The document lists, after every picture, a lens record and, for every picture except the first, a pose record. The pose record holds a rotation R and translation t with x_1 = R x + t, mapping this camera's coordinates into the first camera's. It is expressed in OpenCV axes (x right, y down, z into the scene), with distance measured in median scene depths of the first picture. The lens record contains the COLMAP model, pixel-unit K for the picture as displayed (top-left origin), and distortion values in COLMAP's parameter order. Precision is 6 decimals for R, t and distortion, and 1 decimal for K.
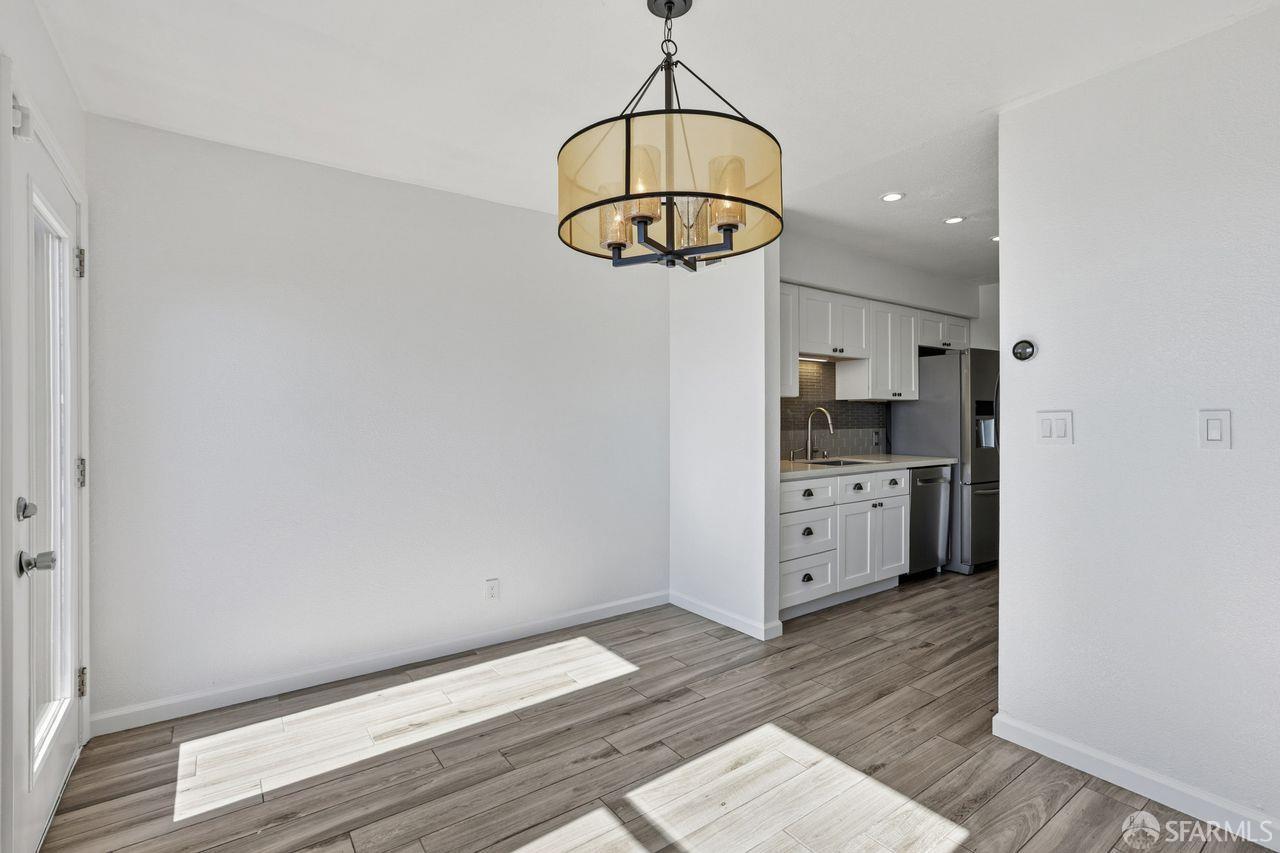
lens RADIAL K [[588.2, 0, 642.3], [0, 588.2, 415.6], [0, 0, 1]] dist [-0.033515, 0.012474]
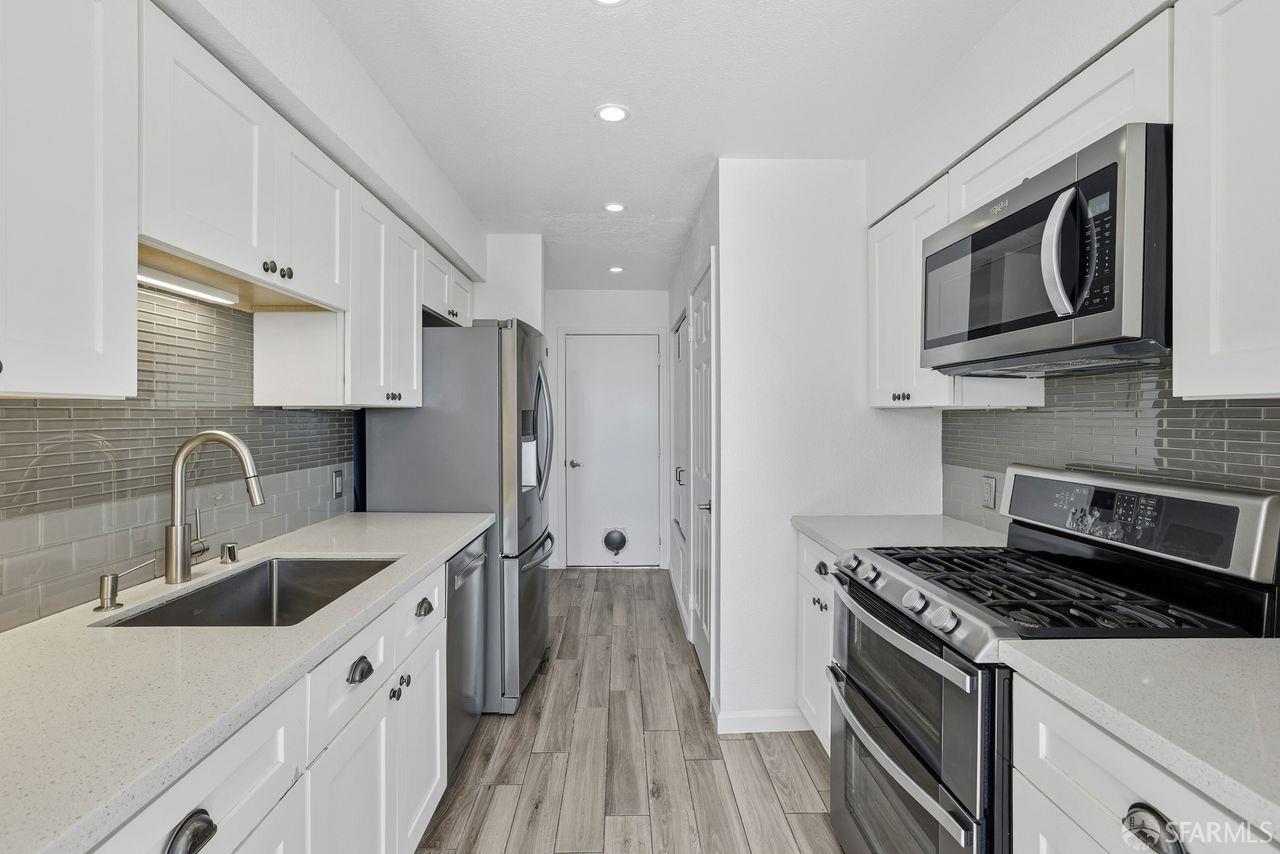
lens RADIAL K [[588.2, 0, 647.5], [0, 588.2, 415.9], [0, 0, 1]] dist [-0.033515, 0.012474]
pose [[0.553130, -0.001640, 0.833094, 0.150082], [-0.000515, 0.999997, 0.002311, -0.021586], [-0.833095, -0.001707, 0.553127, 0.565062]]
